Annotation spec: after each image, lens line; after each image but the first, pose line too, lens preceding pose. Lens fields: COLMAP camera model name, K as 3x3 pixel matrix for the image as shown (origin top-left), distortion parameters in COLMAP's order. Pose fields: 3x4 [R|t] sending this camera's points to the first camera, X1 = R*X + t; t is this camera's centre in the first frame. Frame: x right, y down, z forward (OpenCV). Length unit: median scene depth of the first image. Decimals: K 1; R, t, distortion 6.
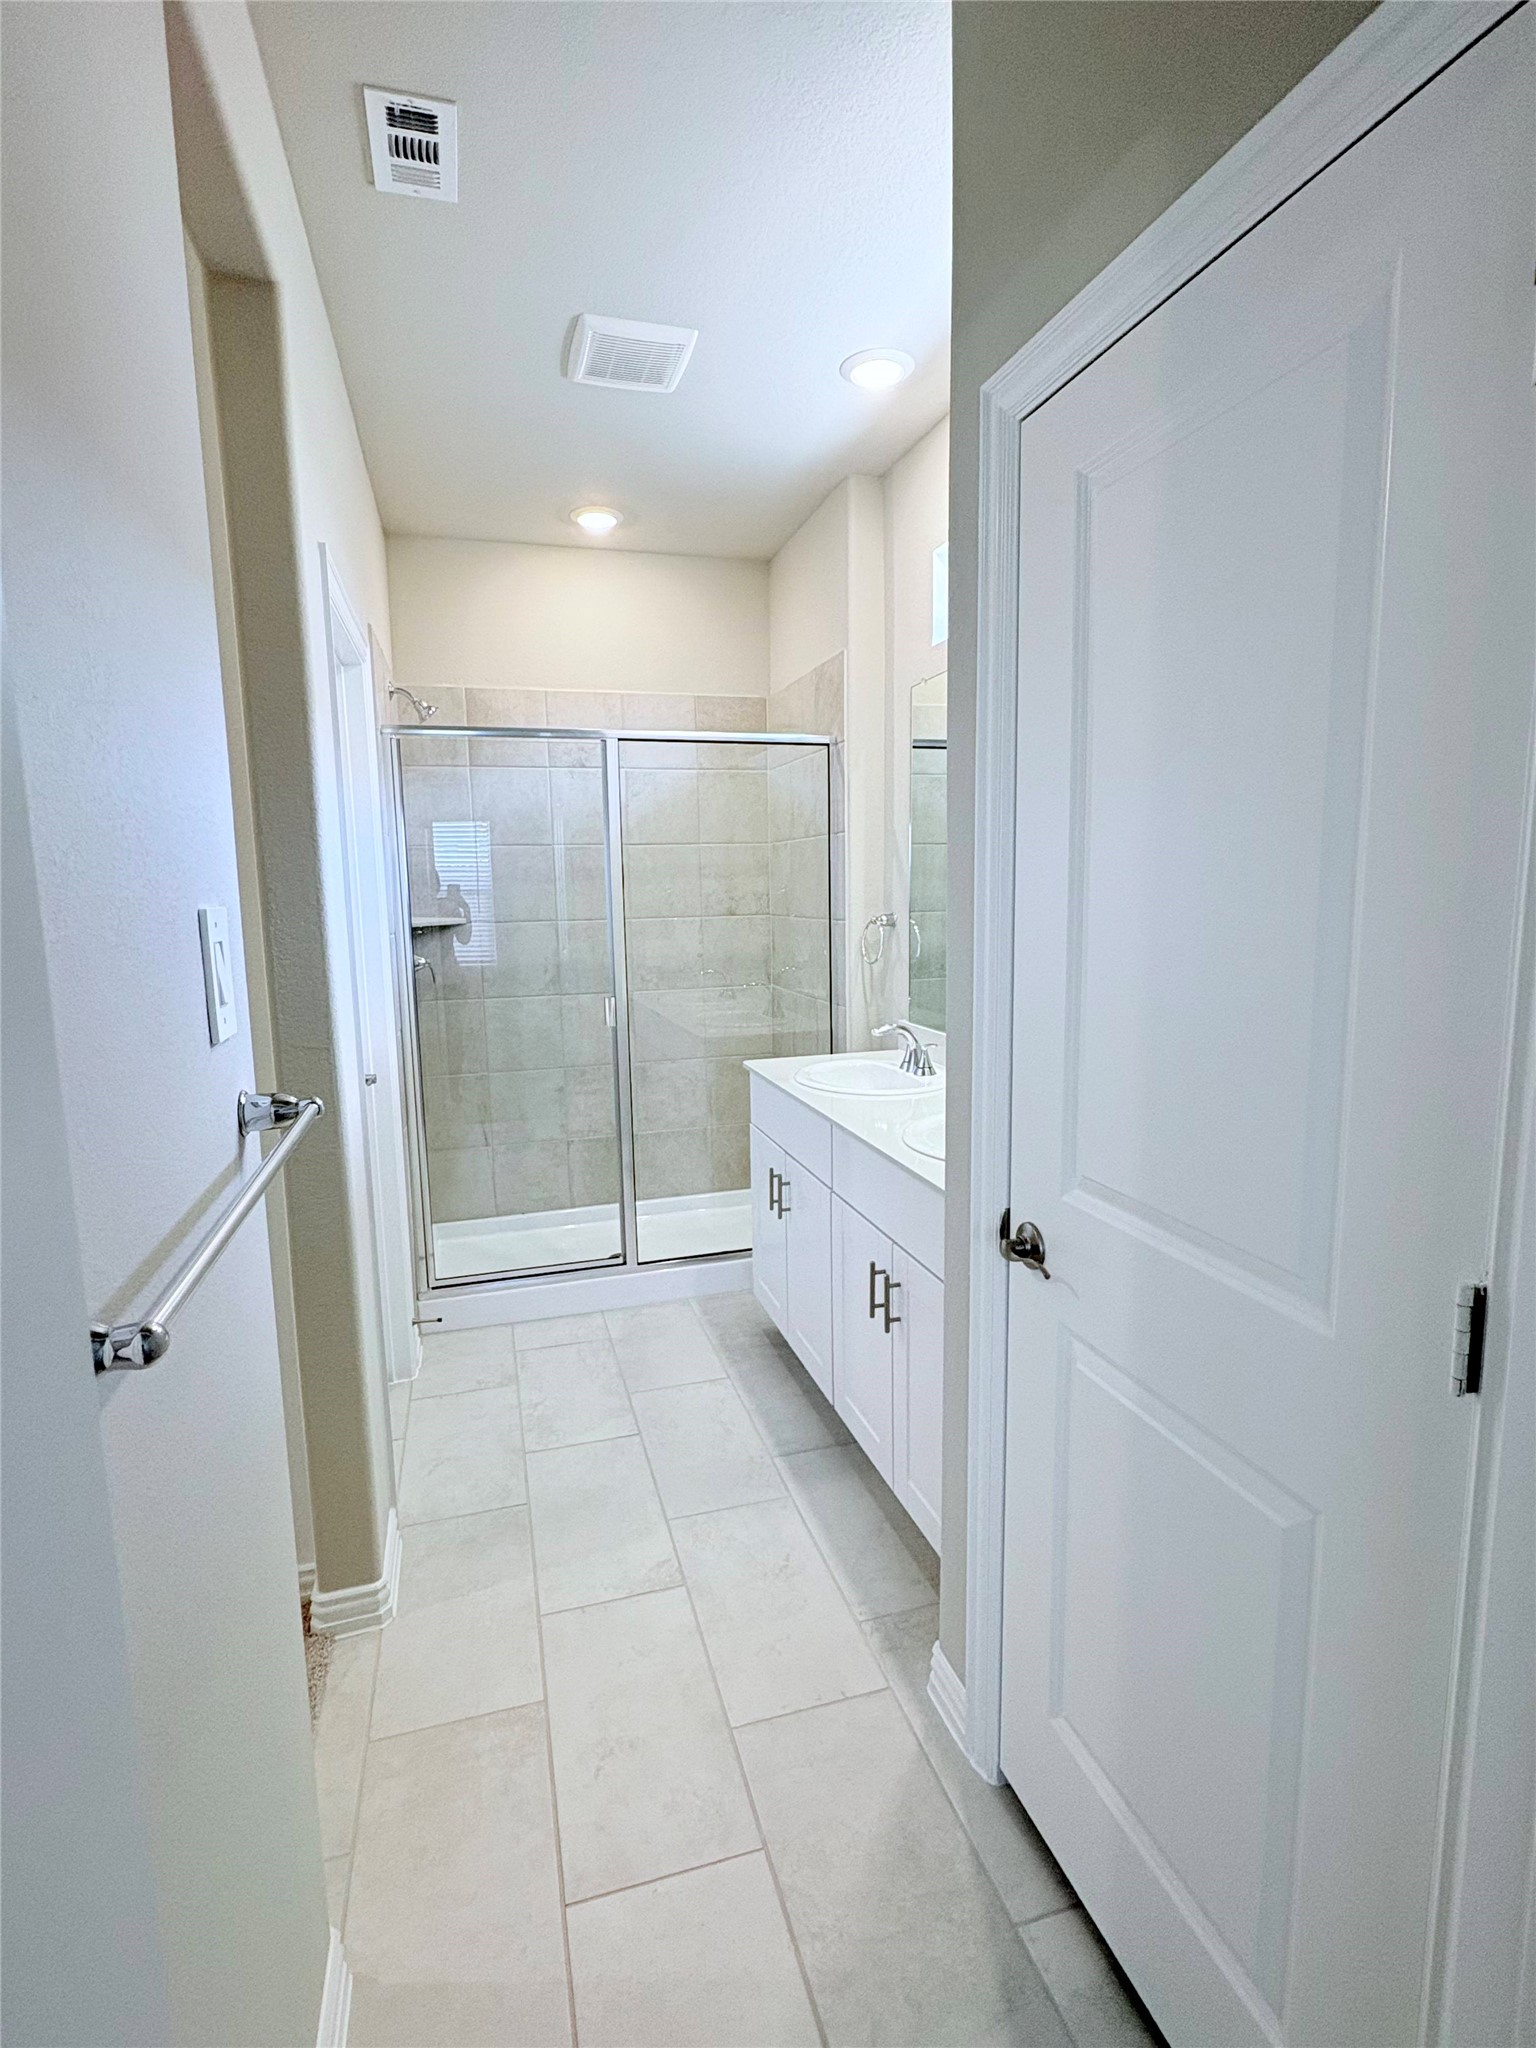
lens RADIAL K [[1005.3, 0, 768.0], [0, 1005.3, 1024.0], [0, 0, 1]] dist [0.003579, 0.000181]
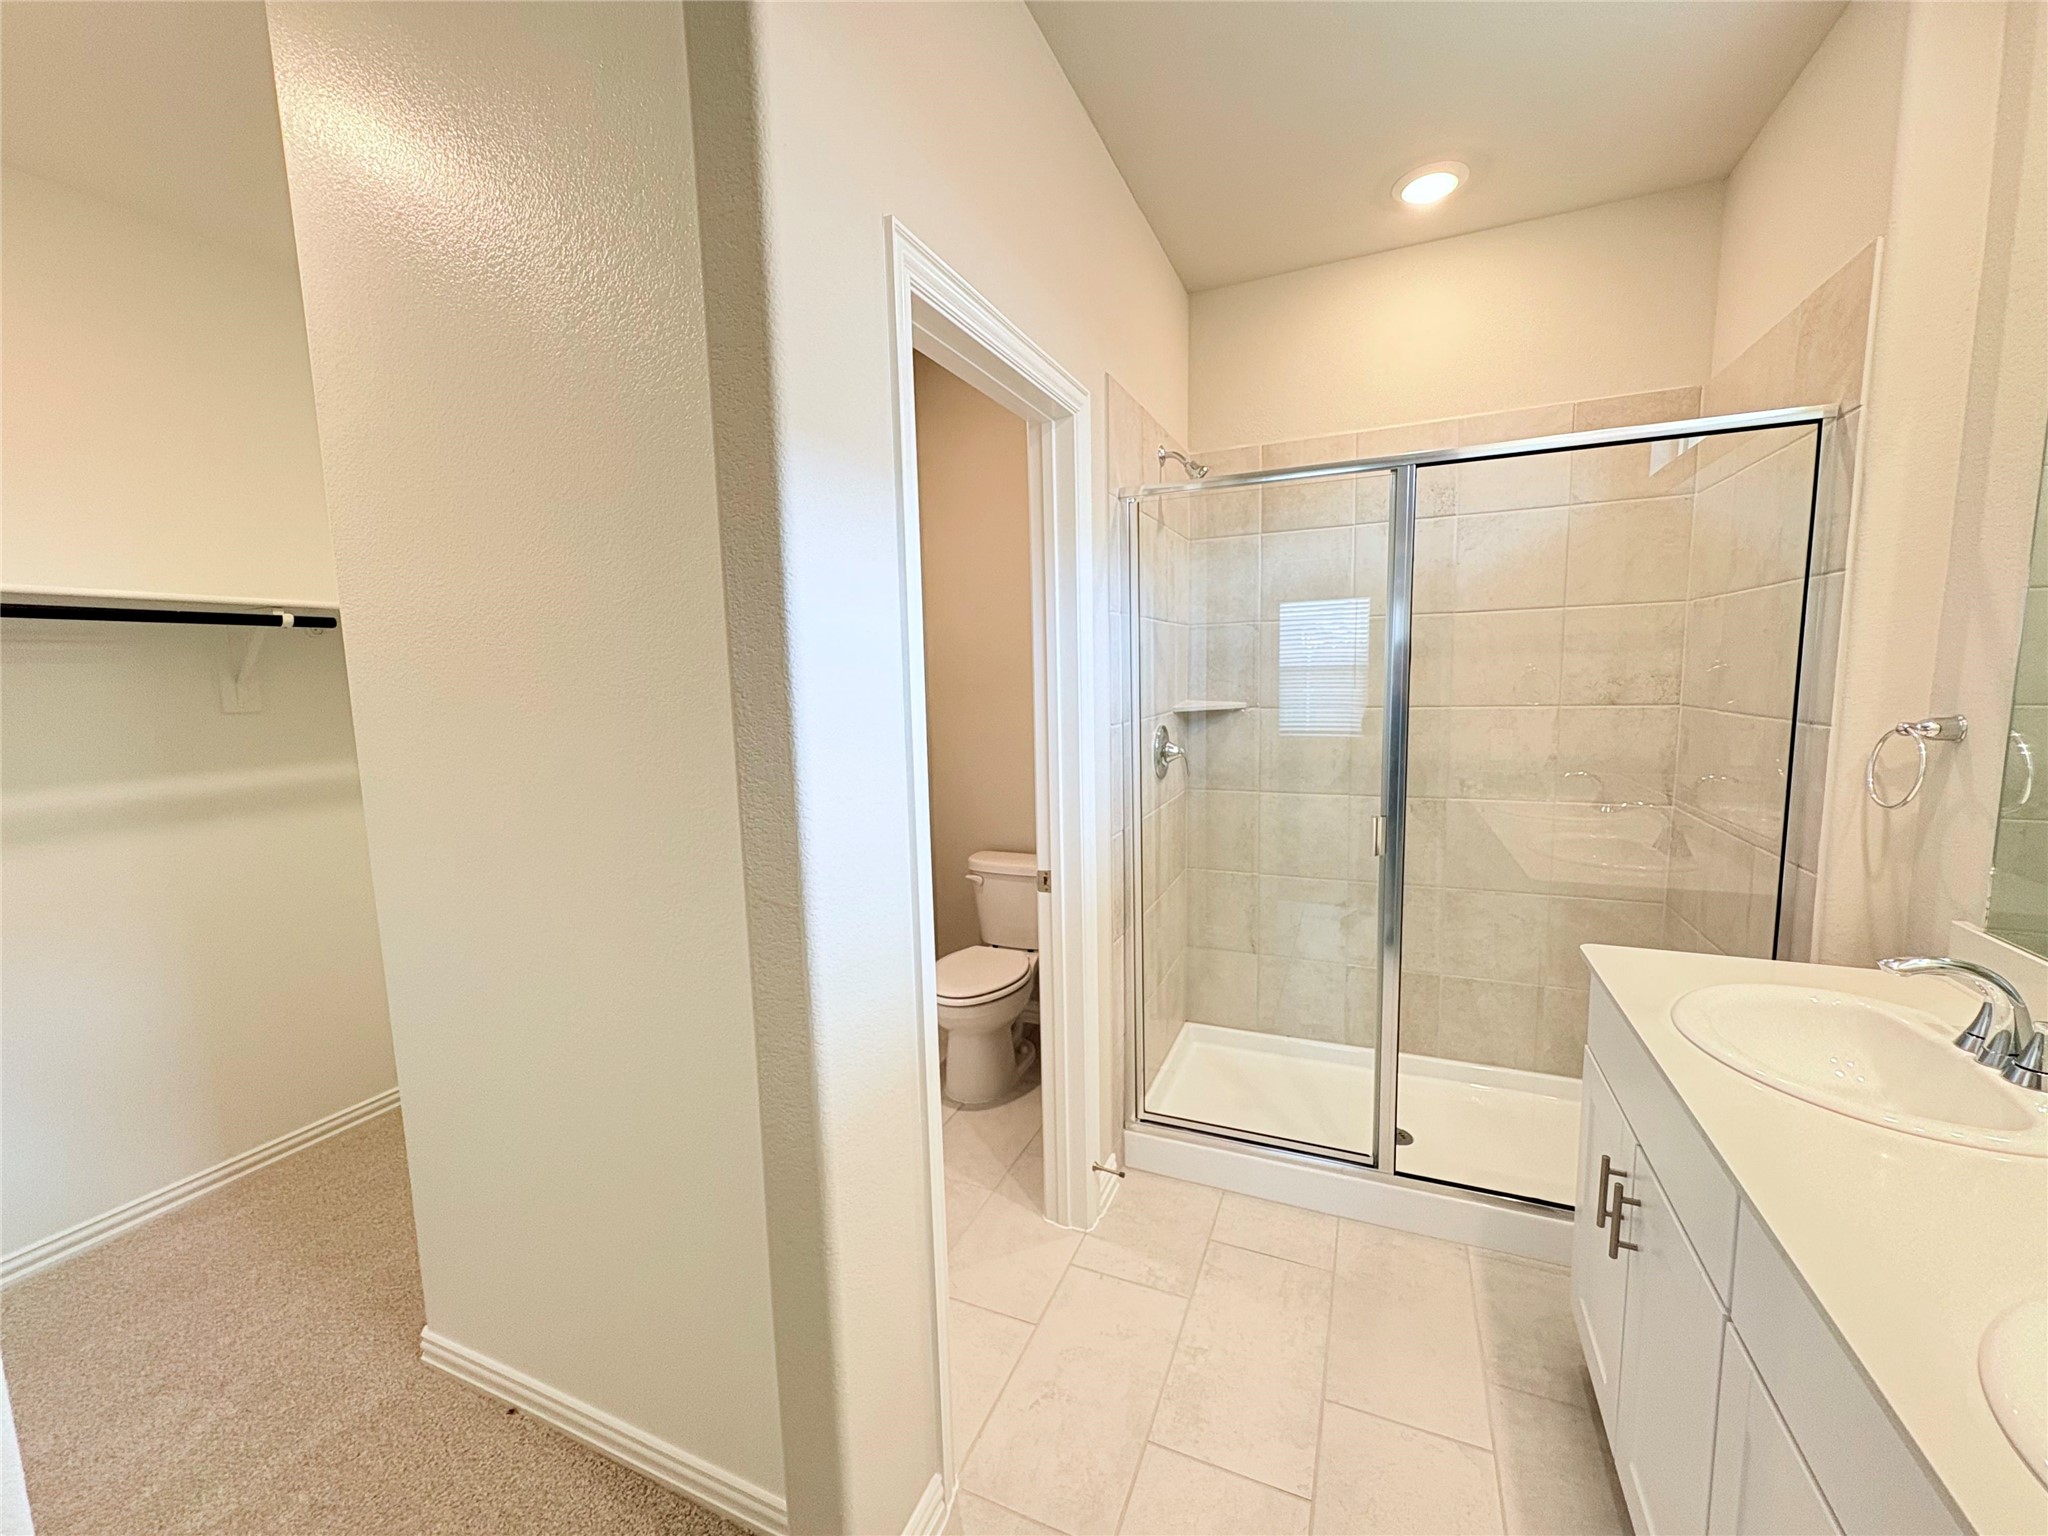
lens RADIAL K [[818.3, 0, 1020.1], [0, 818.3, 770.0], [0, 0, 1]] dist [-0.000468, 0.000227]
pose [[0.759747, 0.074206, -0.645971, 0.028768], [-0.076207, 0.996782, 0.024875, -0.052975], [0.645738, 0.030328, 0.762957, 0.343149]]
